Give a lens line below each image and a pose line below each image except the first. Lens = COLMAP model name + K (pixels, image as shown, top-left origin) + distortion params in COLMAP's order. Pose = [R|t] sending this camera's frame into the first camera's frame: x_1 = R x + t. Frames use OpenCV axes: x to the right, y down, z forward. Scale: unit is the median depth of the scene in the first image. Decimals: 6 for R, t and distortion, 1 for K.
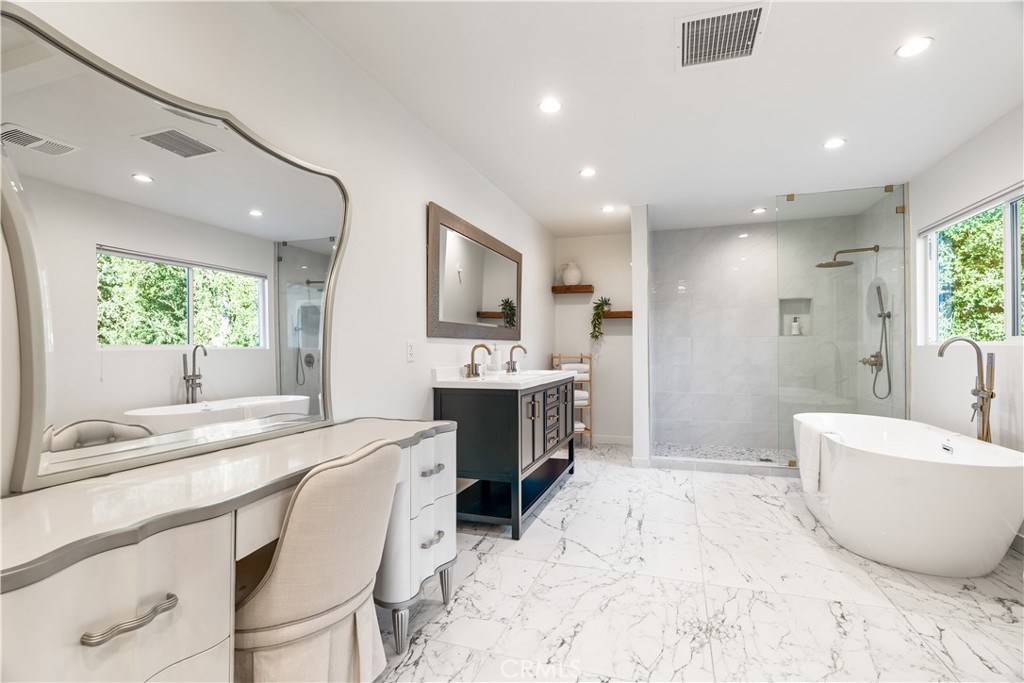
lens RADIAL K [[462.2, 0, 533.9], [0, 462.2, 344.5], [0, 0, 1]] dist [-0.002976, 0.000789]
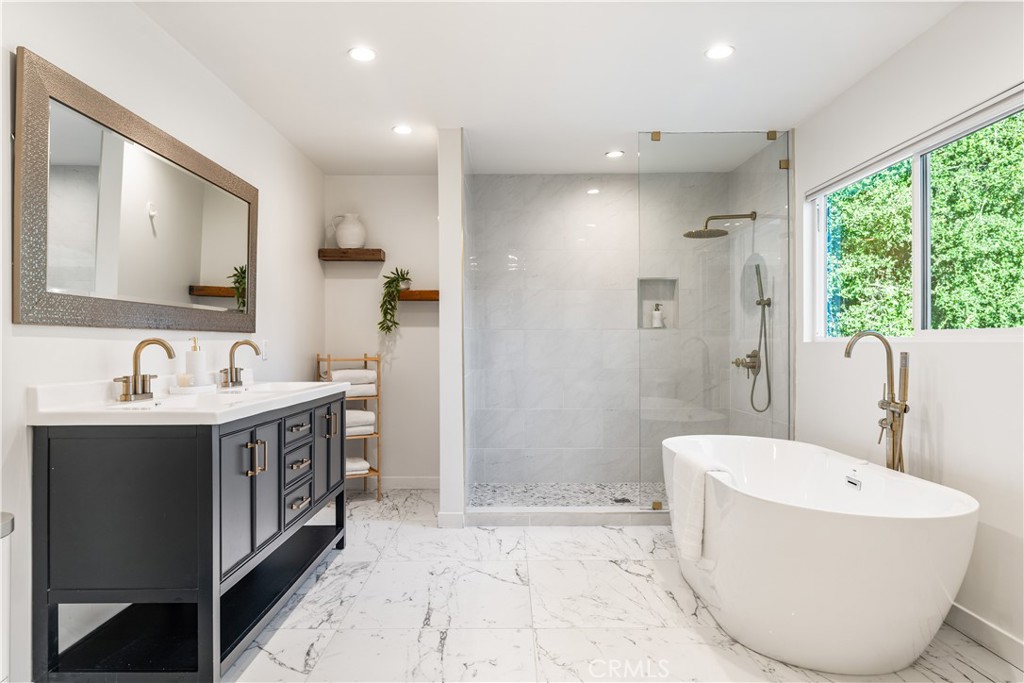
lens RADIAL K [[614.3, 0, 508.0], [0, 614.3, 340.1], [0, 0, 1]] dist [0.002747, 0.000520]
pose [[0.955219, 0.002275, 0.295892, 0.058380], [-0.002175, 0.999997, -0.000668, 0.000593], [-0.295893, -0.000006, 0.955221, 0.168091]]
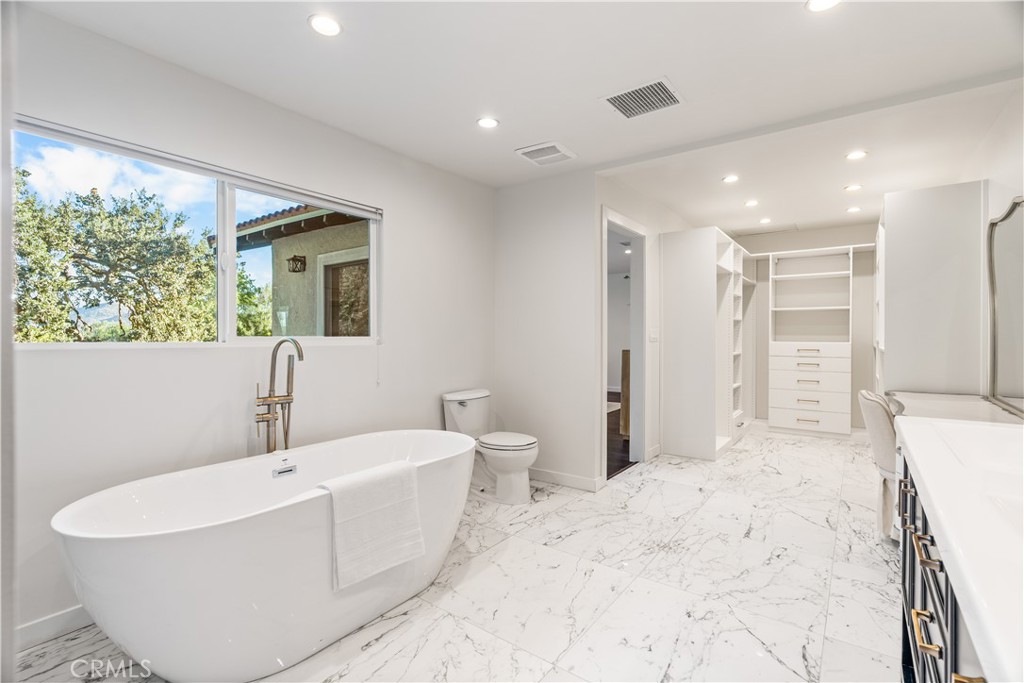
lens RADIAL K [[462.2, 0, 519.4], [0, 462.2, 344.1], [0, 0, 1]] dist [-0.002976, 0.000789]
pose [[-0.944248, -0.005000, 0.329197, 0.165493], [-0.002347, 0.999961, 0.008456, -0.008143], [-0.329227, 0.007212, -0.944223, 1.227902]]
